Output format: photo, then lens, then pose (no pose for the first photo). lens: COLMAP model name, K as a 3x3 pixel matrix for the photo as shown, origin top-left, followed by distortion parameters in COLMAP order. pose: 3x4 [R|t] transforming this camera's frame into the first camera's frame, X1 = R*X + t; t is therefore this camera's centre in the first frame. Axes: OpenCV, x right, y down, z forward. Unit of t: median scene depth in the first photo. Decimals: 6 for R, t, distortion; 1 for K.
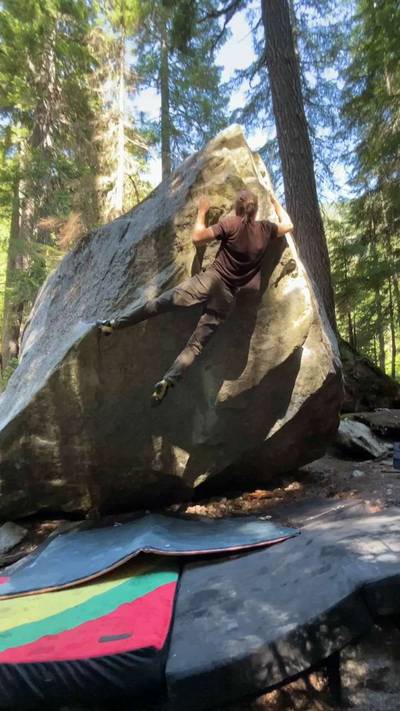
lens RADIAL K [[331.6, 0, 199.3], [0, 331.6, 353.6], [0, 0, 1]] dist [-0.002950, -0.000835]
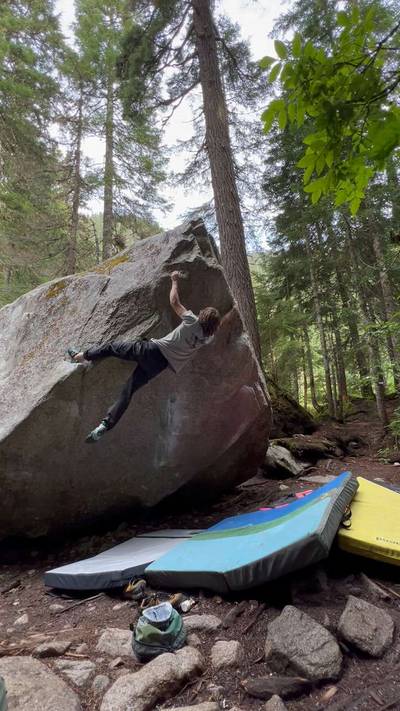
lens RADIAL K [[323.5, 0, 200.7], [0, 323.5, 354.2], [0, 0, 1]] dist [-0.000599, 0.000142]
pose [[0.974619, 0.035506, 0.221038, -0.066831], [-0.014379, 0.995232, -0.096467, -0.007474], [-0.223410, 0.090840, 0.970482, -0.093090]]
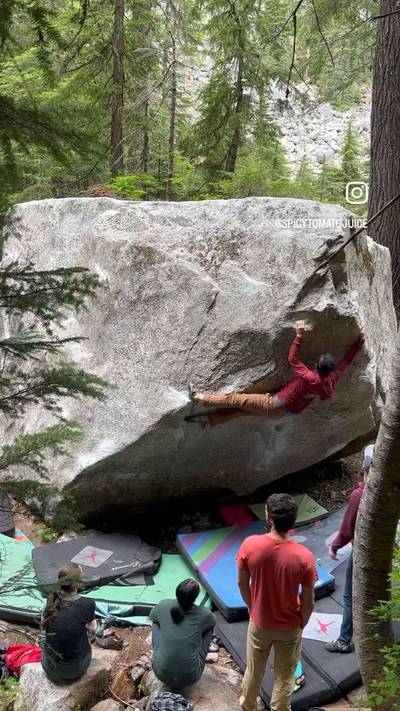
lens RADIAL K [[602.9, 0, 200.0], [0, 602.9, 355.5], [0, 0, 1]] dist [0.134769, -0.250312]
pose [[0.993563, 0.043482, 0.104605, -0.219112], [-0.081769, 0.914350, 0.396584, -0.462158], [-0.078402, -0.402584, 0.912019, -0.369242]]
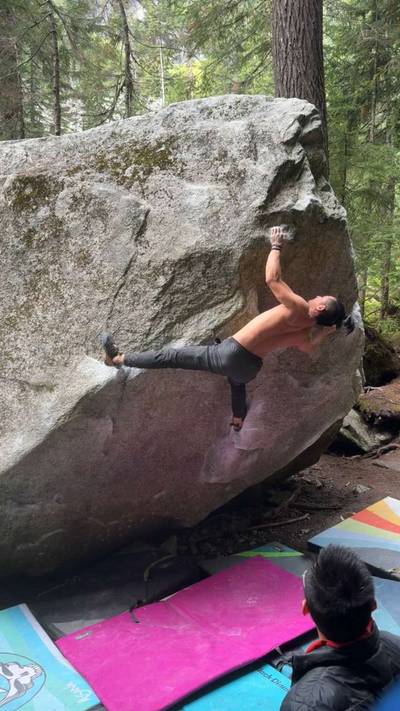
lens RADIAL K [[574.2, 0, 200.0], [0, 574.2, 355.5], [0, 0, 1]] dist [0.158513, -0.280873]
pose [[0.954179, -0.012309, 0.298983, -0.233661], [-0.063242, 0.968289, 0.241696, -0.196883], [-0.292477, -0.249530, 0.923143, -0.124058]]
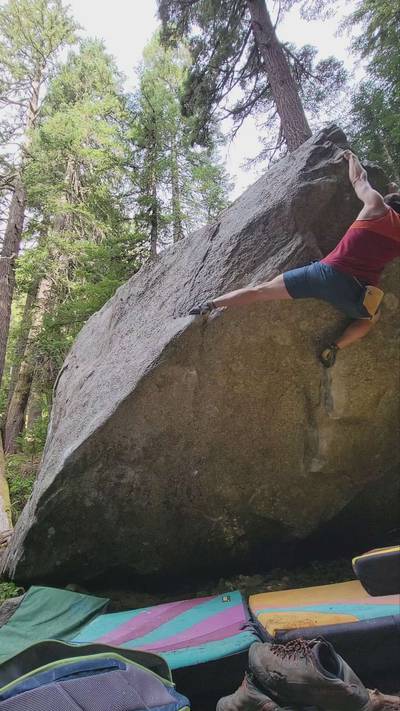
lens RADIAL K [[341.1, 0, 186.4], [0, 341.1, 348.3], [0, 0, 1]] dist [-0.001870, -0.000185]
pose [[0.999332, -0.023860, -0.027682, -0.140407], [0.016072, 0.967206, -0.253484, 0.097069], [0.032822, 0.252869, 0.966944, 0.068505]]
